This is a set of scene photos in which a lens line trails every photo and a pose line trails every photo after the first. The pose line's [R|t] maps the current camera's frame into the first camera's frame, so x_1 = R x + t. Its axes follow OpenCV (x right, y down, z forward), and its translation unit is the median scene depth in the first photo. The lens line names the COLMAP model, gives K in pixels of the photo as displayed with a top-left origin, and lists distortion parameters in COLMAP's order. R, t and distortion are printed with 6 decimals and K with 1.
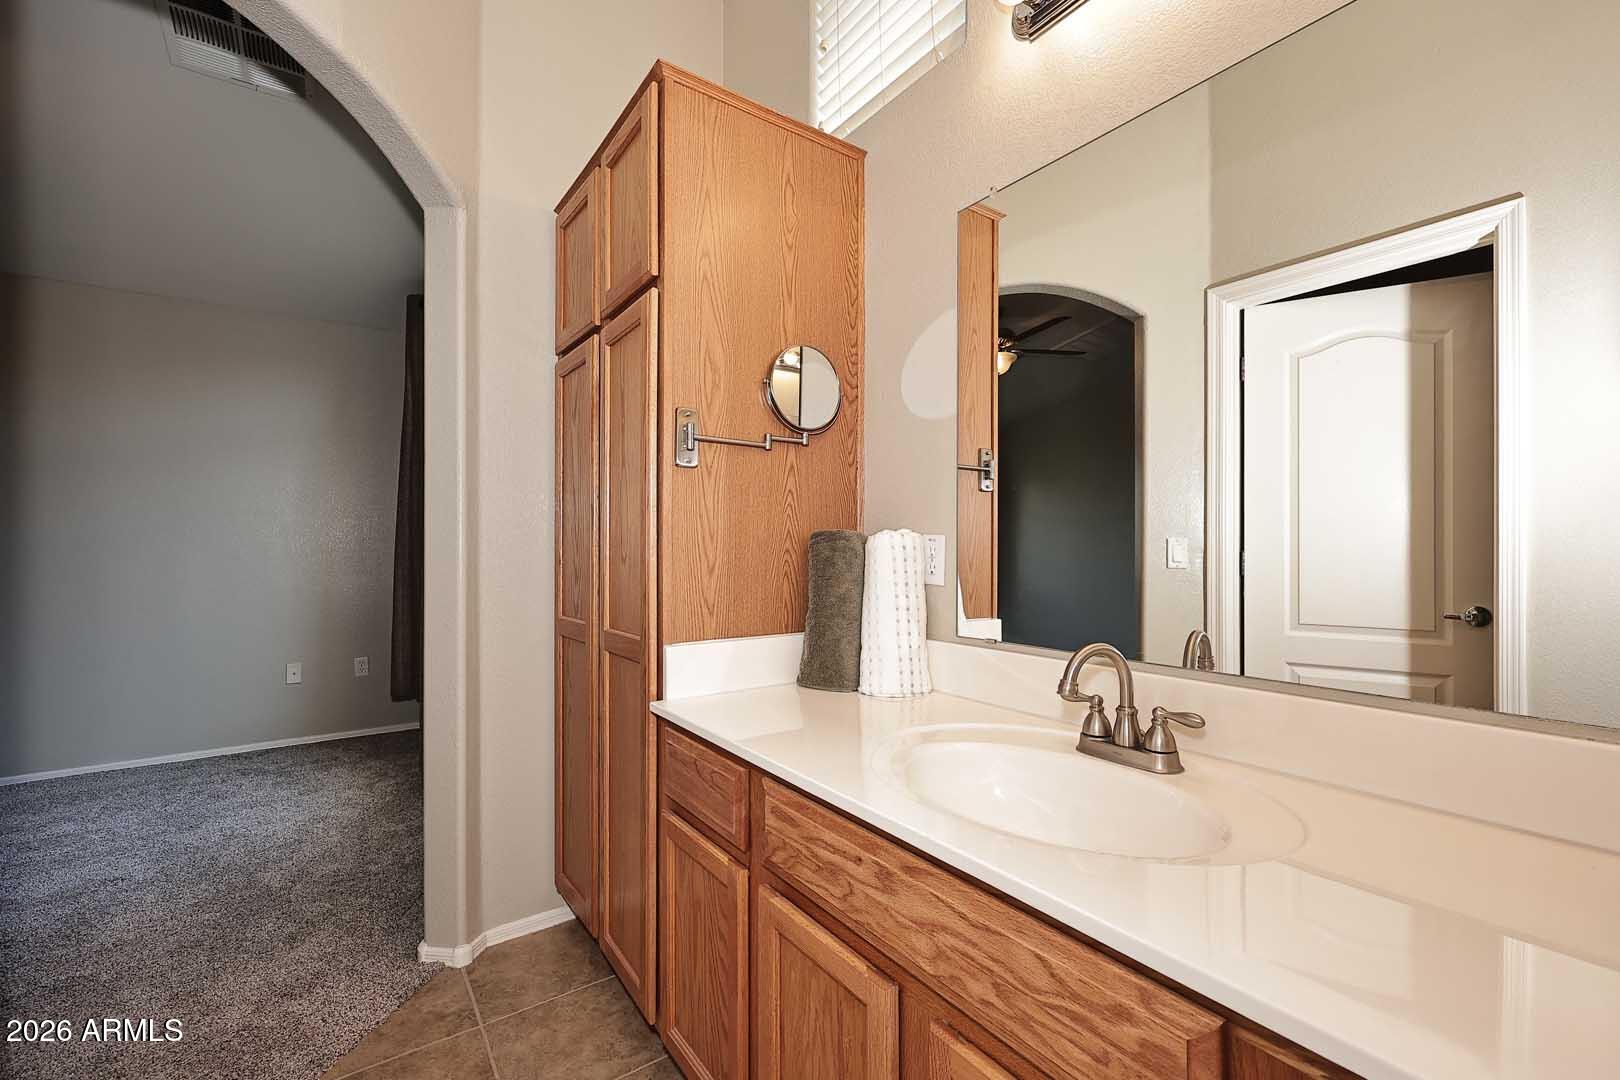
lens RADIAL K [[668.6, 0, 809.3], [0, 668.6, 548.5], [0, 0, 1]] dist [-0.003046, -0.000055]
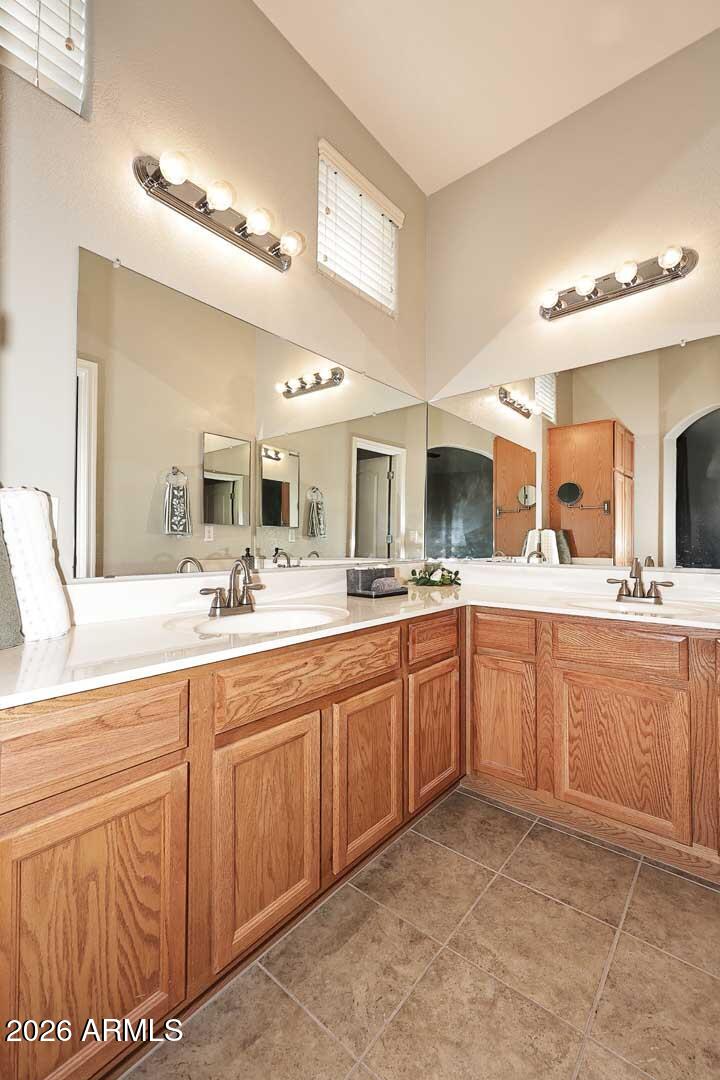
lens RADIAL K [[445.7, 0, 360.3], [0, 445.7, 539.0], [0, 0, 1]] dist [-0.003046, -0.000055]
pose [[-0.246775, 0.004016, 0.969064, -1.262496], [-0.008976, 0.999939, -0.006430, 0.100053], [-0.969031, -0.010285, -0.246724, 1.176320]]
